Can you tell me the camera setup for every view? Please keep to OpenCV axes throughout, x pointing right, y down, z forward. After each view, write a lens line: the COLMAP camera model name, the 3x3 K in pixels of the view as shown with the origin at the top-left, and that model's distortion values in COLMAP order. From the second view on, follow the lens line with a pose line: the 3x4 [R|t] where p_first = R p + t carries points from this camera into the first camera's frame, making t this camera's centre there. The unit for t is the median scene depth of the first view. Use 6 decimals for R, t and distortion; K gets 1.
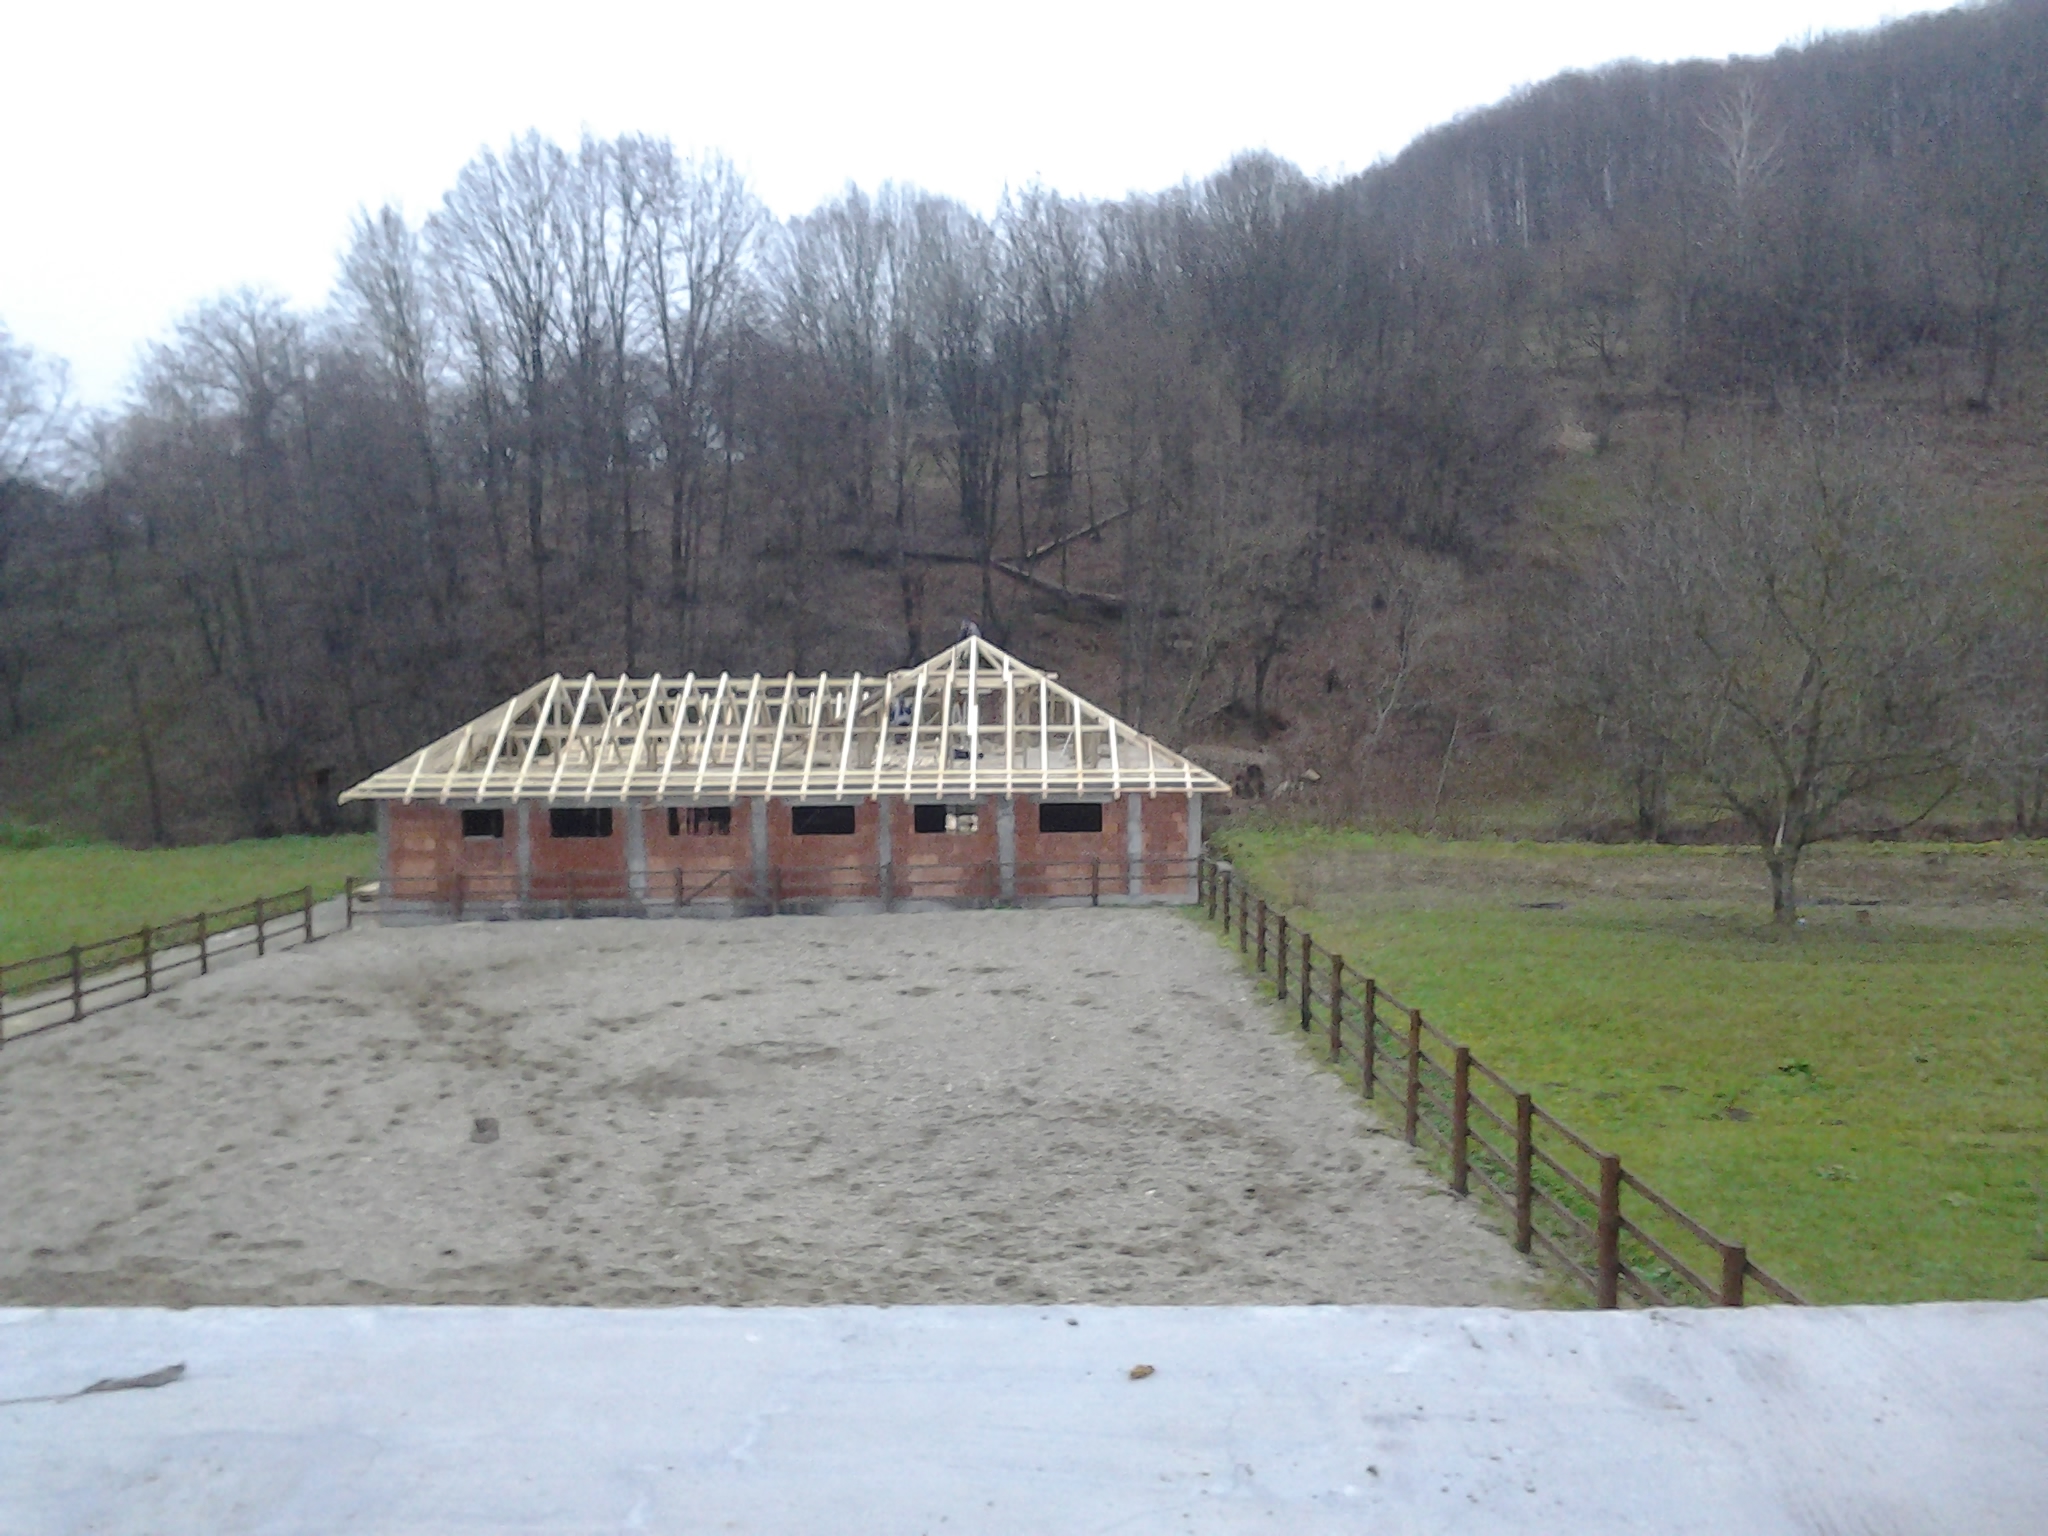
lens RADIAL K [[1942.3, 0, 1024.0], [0, 1942.3, 768.0], [0, 0, 1]] dist [0.095649, -0.234192]
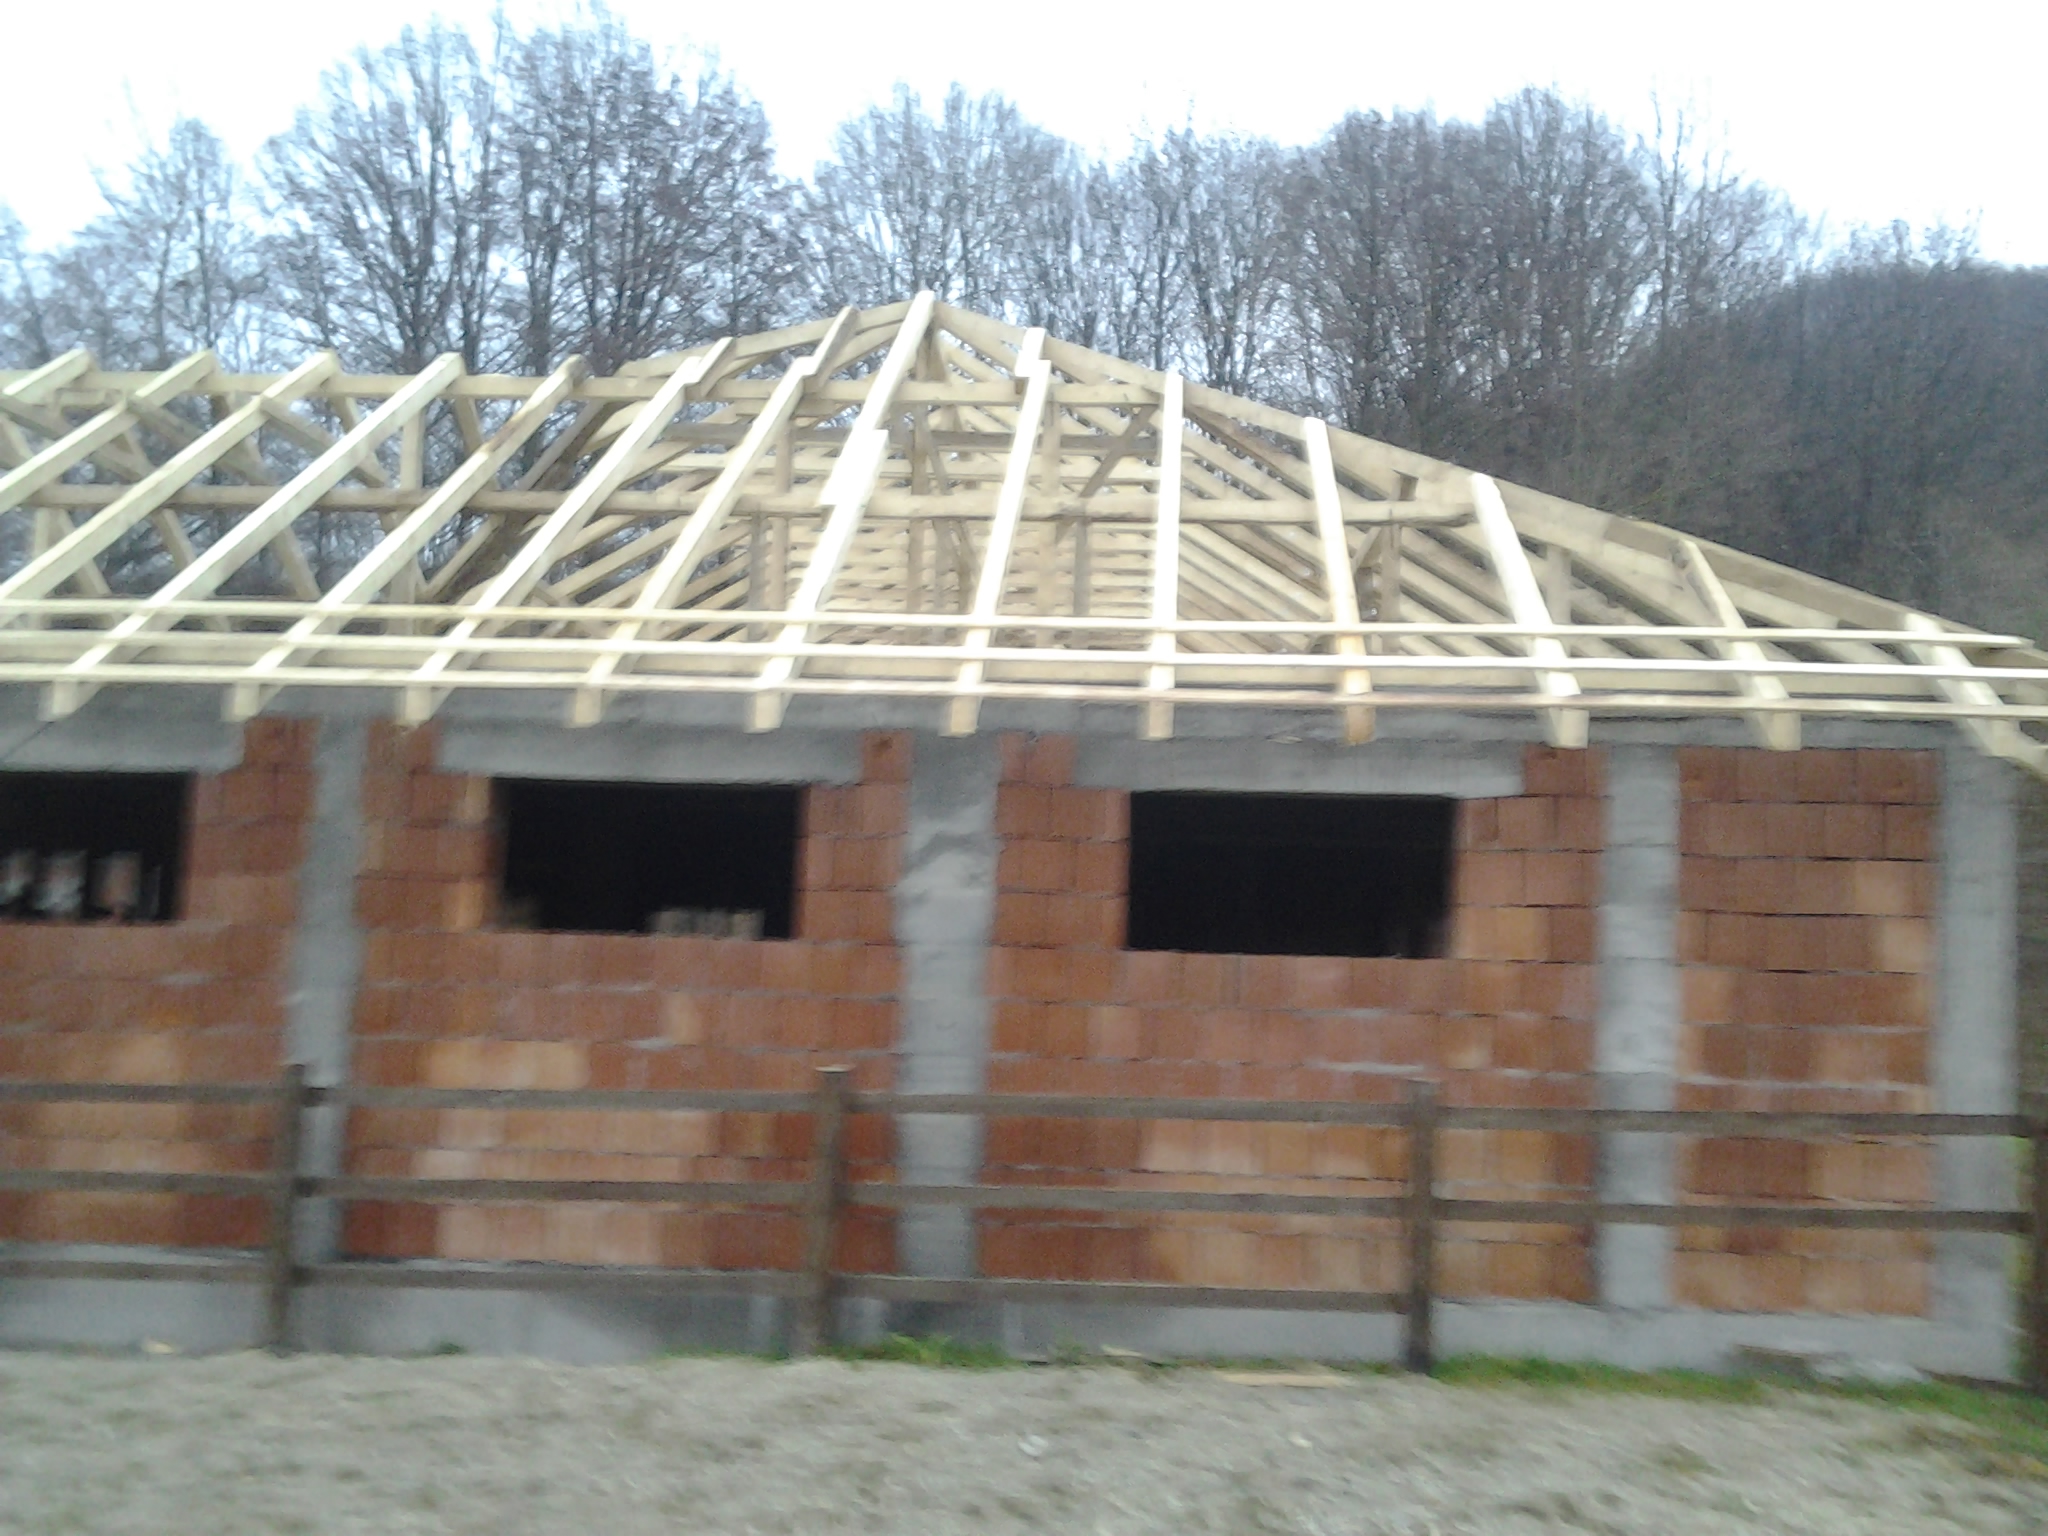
lens RADIAL K [[1567.6, 0, 1080.5], [0, 1567.6, 897.0], [0, 0, 1]] dist [0.027495, -0.003799]
pose [[0.996614, 0.031415, -0.075980, 0.015444], [-0.043094, 0.986605, -0.157330, 0.052768], [0.070020, 0.160071, 0.984619, 0.848255]]
